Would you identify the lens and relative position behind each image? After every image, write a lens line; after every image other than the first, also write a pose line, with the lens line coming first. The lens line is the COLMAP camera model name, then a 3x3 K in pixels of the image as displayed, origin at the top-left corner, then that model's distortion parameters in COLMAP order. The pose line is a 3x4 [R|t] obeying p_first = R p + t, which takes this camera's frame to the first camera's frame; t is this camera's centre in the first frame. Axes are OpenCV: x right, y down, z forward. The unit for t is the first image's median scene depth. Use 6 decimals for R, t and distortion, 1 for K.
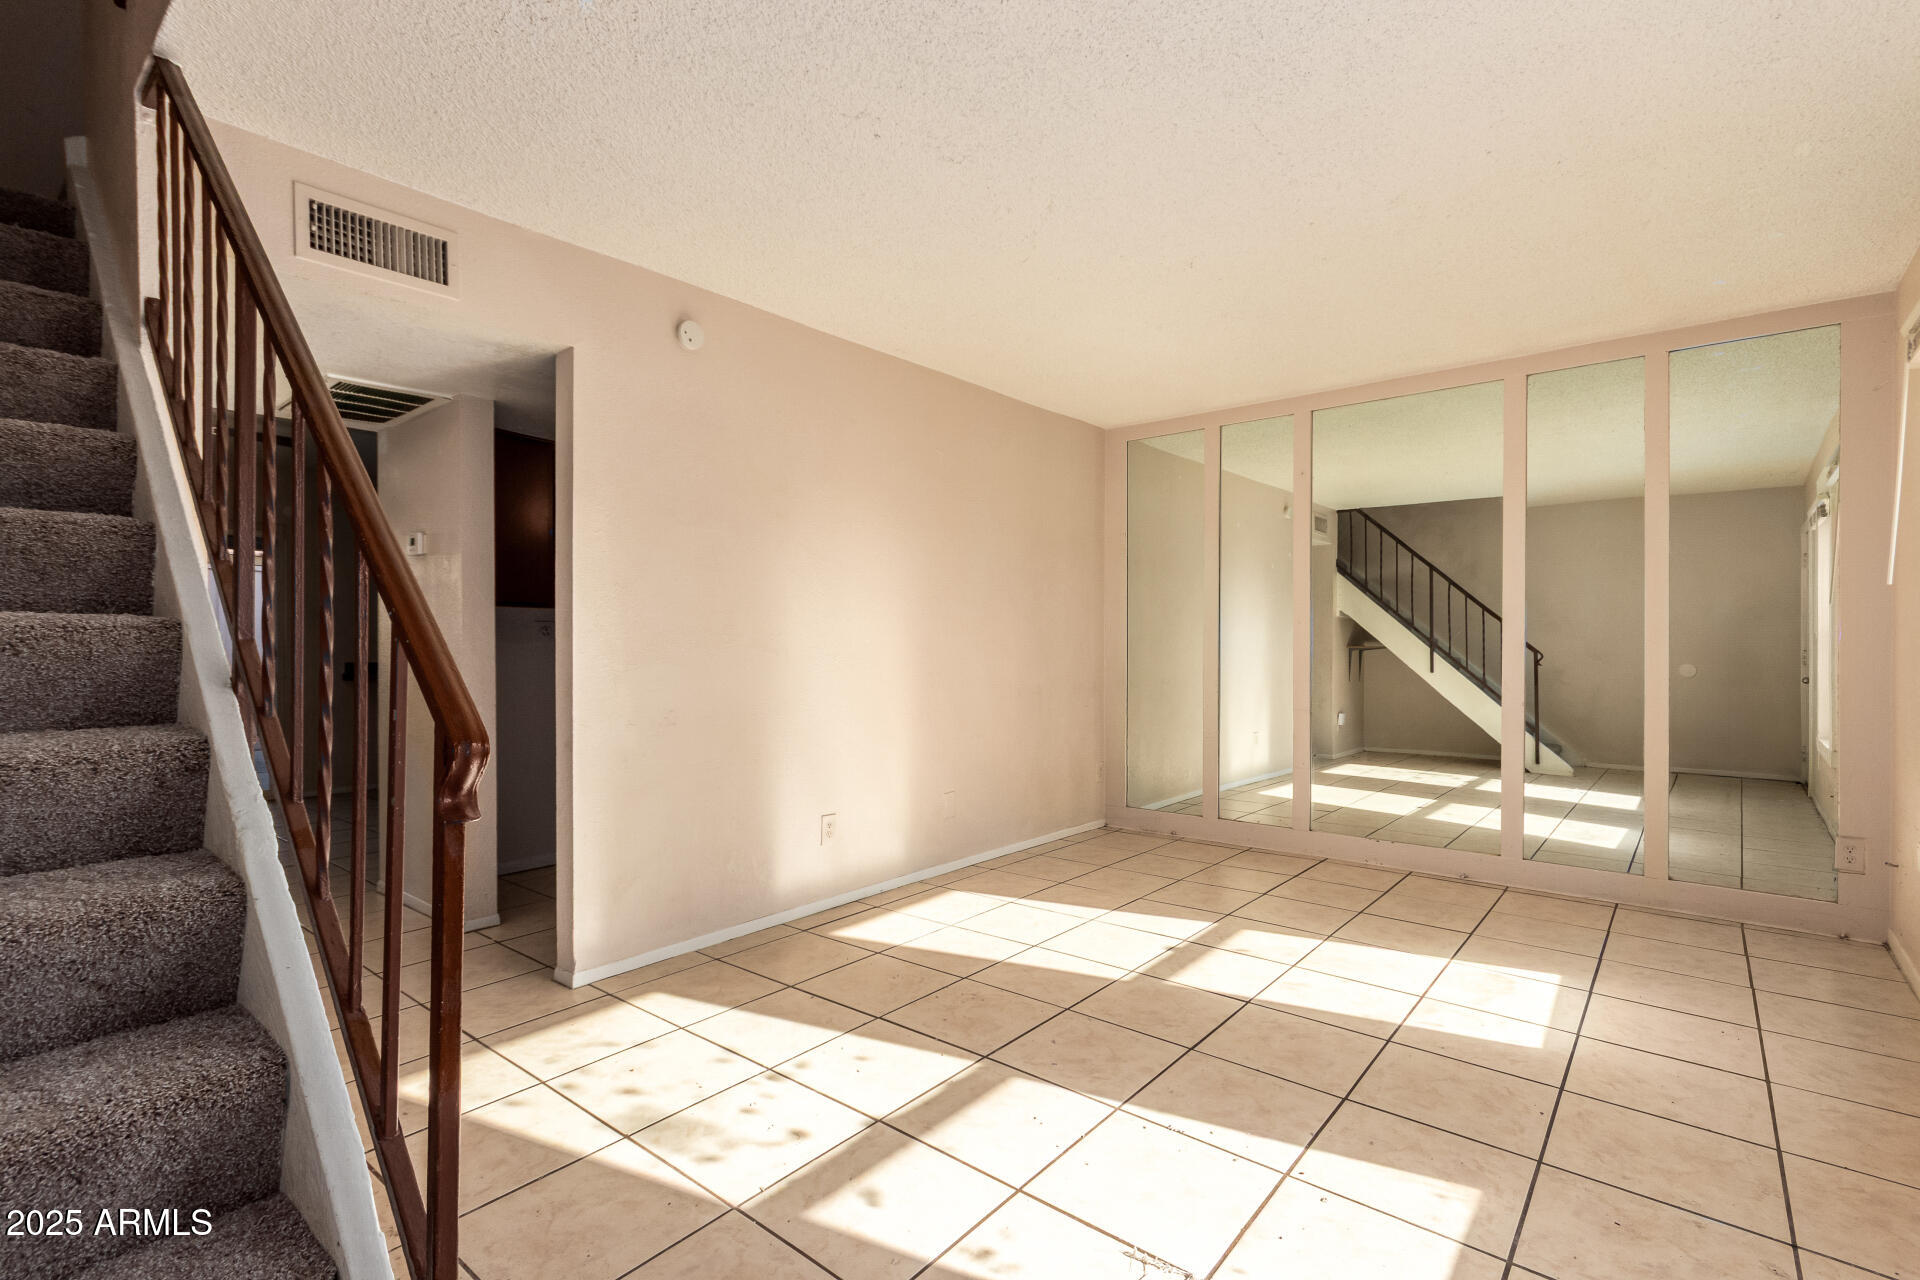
lens RADIAL K [[892.5, 0, 945.1], [0, 892.5, 637.0], [0, 0, 1]] dist [0.026694, -0.002528]
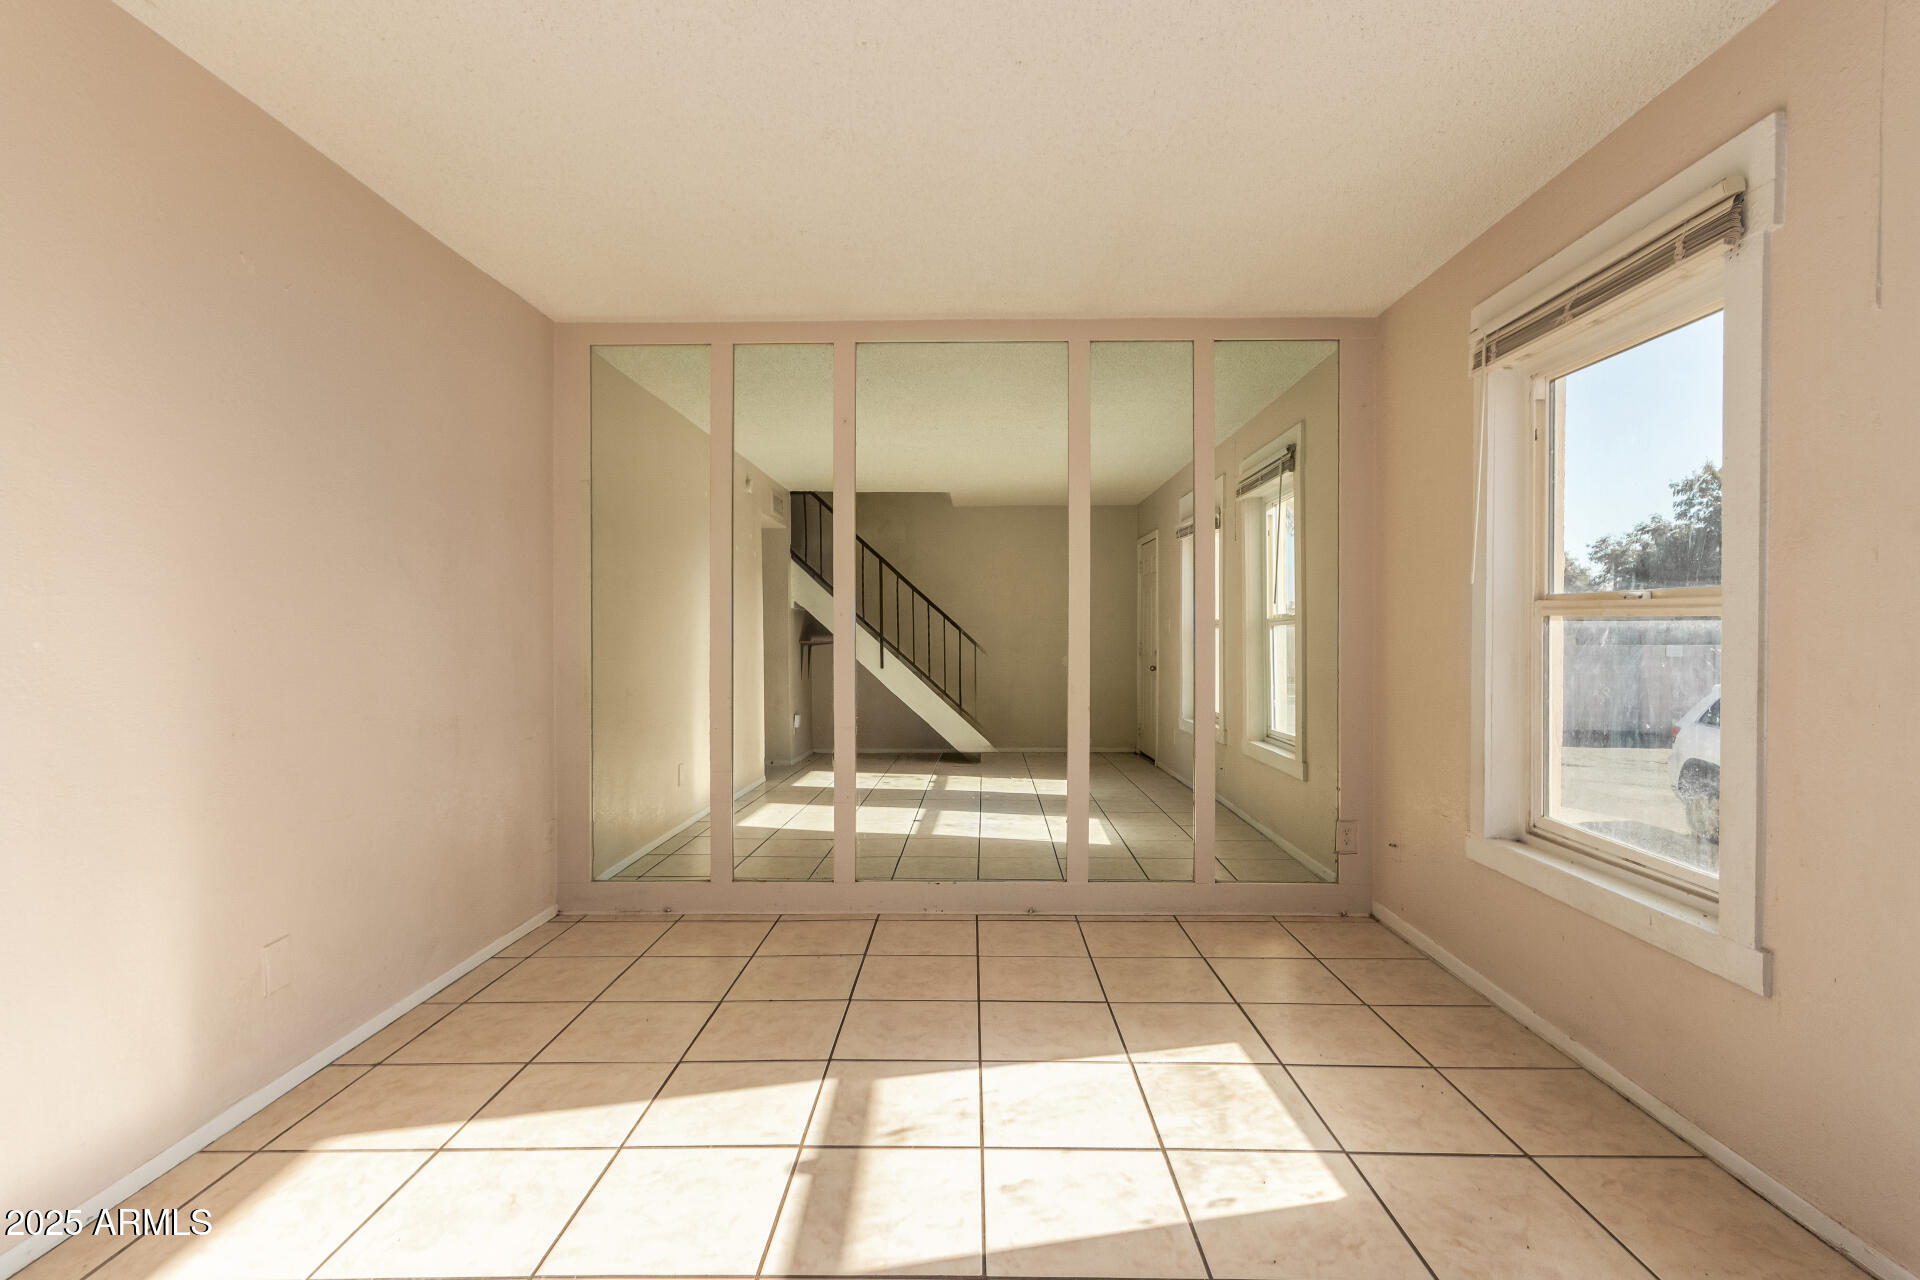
lens RADIAL K [[892.5, 0, 955.3], [0, 892.5, 640.9], [0, 0, 1]] dist [0.026694, -0.002528]
pose [[0.768078, -0.010886, 0.640263, -0.021751], [0.001071, 0.999876, 0.015716, -0.005357], [-0.640355, -0.011386, 0.767995, 0.281753]]
